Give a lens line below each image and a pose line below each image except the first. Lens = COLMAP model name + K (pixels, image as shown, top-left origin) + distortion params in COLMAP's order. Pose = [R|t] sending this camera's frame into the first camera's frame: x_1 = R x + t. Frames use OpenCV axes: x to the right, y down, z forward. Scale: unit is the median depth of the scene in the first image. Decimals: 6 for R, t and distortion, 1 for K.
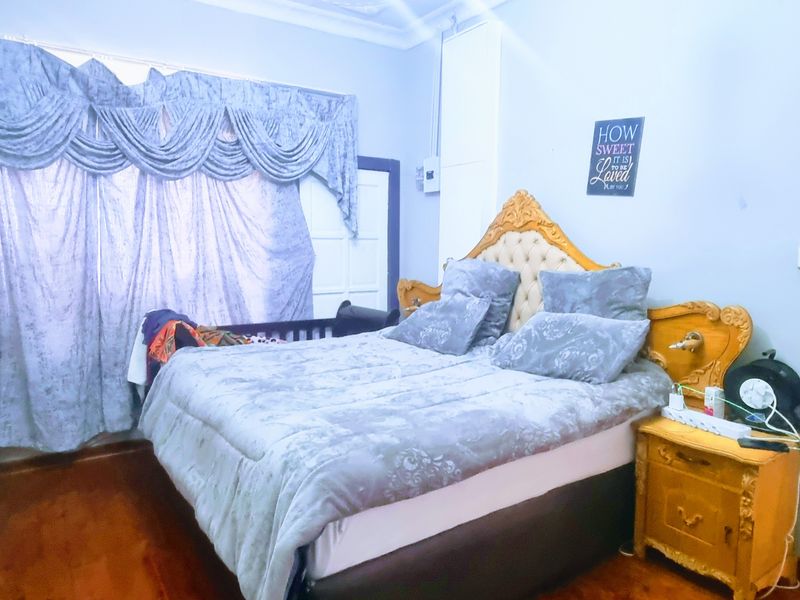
lens RADIAL K [[543.7, 0, 398.7], [0, 543.7, 298.8], [0, 0, 1]] dist [-0.001421, -0.003137]
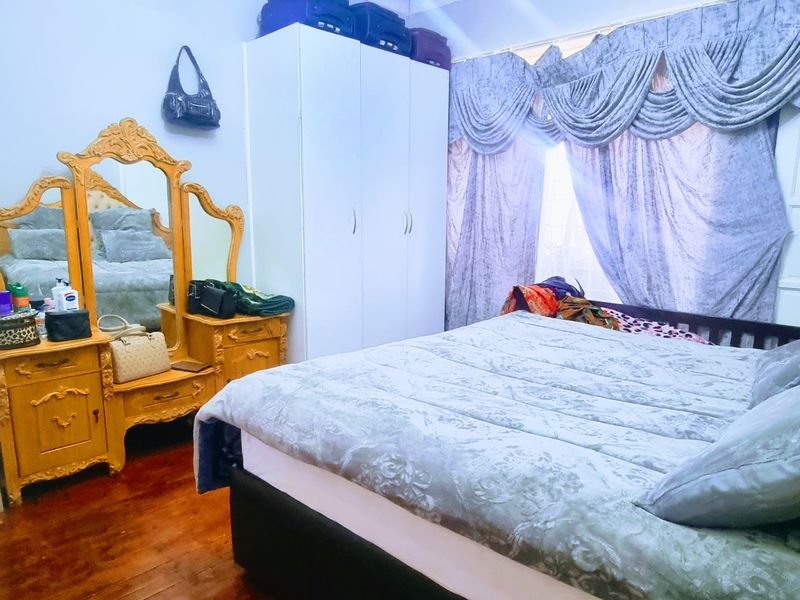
lens RADIAL K [[543.7, 0, 398.8], [0, 543.7, 302.6], [0, 0, 1]] dist [-0.001421, -0.003137]
pose [[0.214583, 0.151330, -0.964911, 0.461799], [-0.113631, 0.985083, 0.129224, -0.027131], [0.970073, 0.081915, 0.228578, 0.423520]]
